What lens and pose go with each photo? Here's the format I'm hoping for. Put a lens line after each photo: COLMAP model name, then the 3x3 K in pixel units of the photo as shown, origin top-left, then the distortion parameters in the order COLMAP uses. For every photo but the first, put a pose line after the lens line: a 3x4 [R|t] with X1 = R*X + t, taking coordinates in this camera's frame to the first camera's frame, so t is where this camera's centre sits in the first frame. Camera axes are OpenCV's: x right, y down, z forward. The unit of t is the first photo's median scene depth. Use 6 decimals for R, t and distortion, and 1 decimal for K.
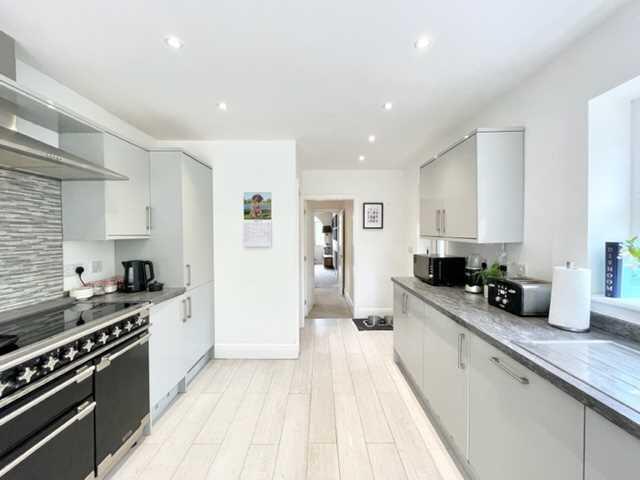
lens RADIAL K [[258.4, 0, 319.2], [0, 258.4, 237.5], [0, 0, 1]] dist [-0.001899, -0.000256]
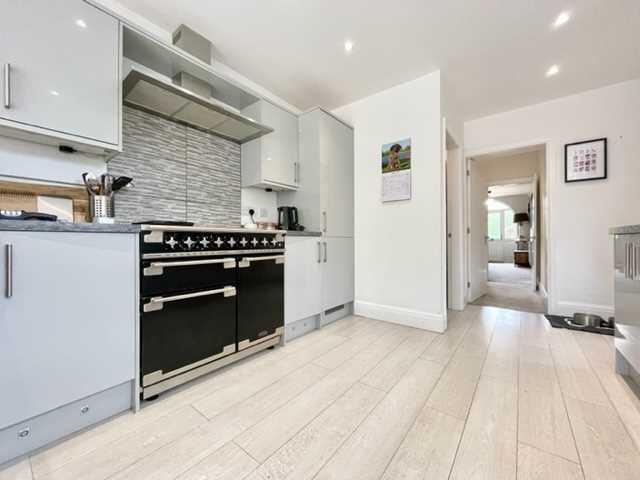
lens RADIAL K [[258.4, 0, 319.4], [0, 258.4, 237.3], [0, 0, 1]] dist [-0.001899, -0.000256]
pose [[0.789620, -0.000555, -0.613596, 0.113112], [-0.011662, 0.999805, -0.015912, 0.185281], [0.613485, 0.019720, 0.789460, 0.110220]]
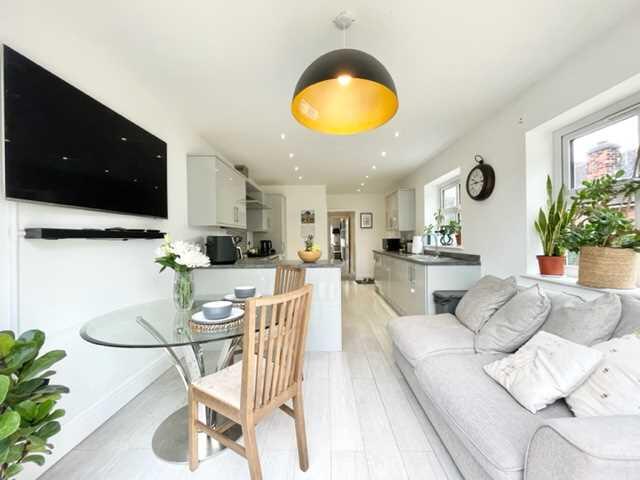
lens RADIAL K [[258.4, 0, 320.5], [0, 258.4, 239.6], [0, 0, 1]] dist [-0.001899, -0.000256]
pose [[0.999841, -0.008900, -0.015479, -0.107384], [0.008771, 0.999927, -0.008332, 0.080217], [0.015552, 0.008195, 0.999845, -1.080284]]
